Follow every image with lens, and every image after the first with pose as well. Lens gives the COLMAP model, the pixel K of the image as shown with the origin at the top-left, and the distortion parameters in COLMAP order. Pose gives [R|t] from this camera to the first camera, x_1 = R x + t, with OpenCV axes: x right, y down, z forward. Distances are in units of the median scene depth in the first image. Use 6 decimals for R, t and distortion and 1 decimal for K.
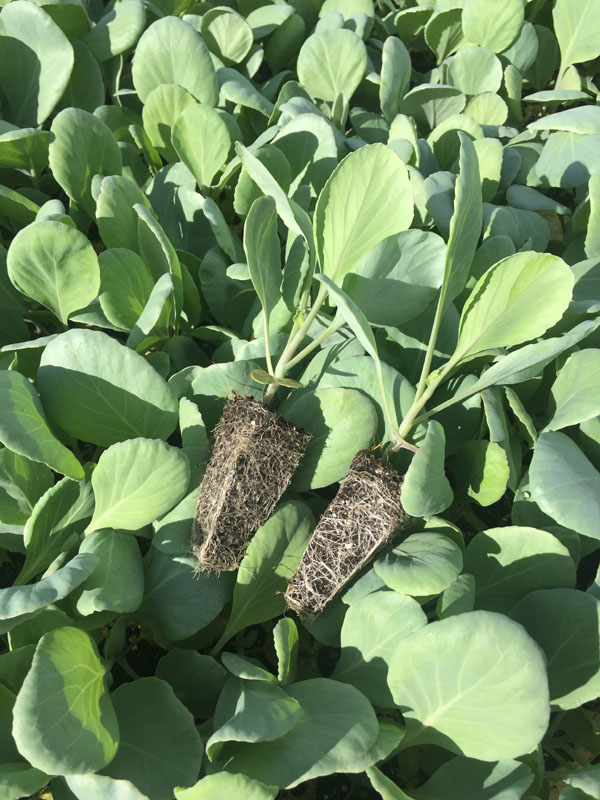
lens RADIAL K [[679.8, 0, 305.5], [0, 679.8, 394.7], [0, 0, 1]] dist [0.044217, -0.061811]
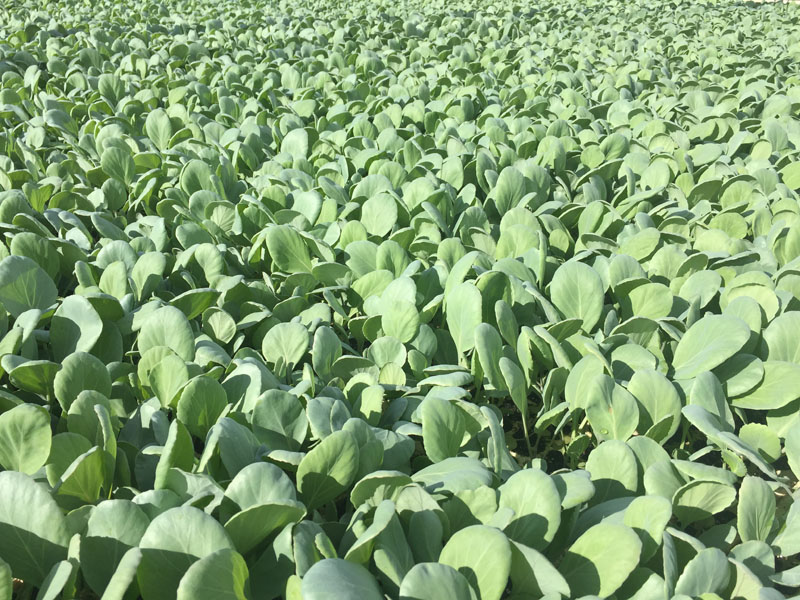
lens RADIAL K [[679.8, 0, 400.3], [0, 679.8, 295.8], [0, 0, 1]] dist [0.044217, -0.061811]
pose [[0.998809, 0.028664, -0.039473, 0.373956], [-0.046310, 0.811488, -0.582531, 0.292179], [0.015334, 0.583665, 0.811850, -0.245712]]
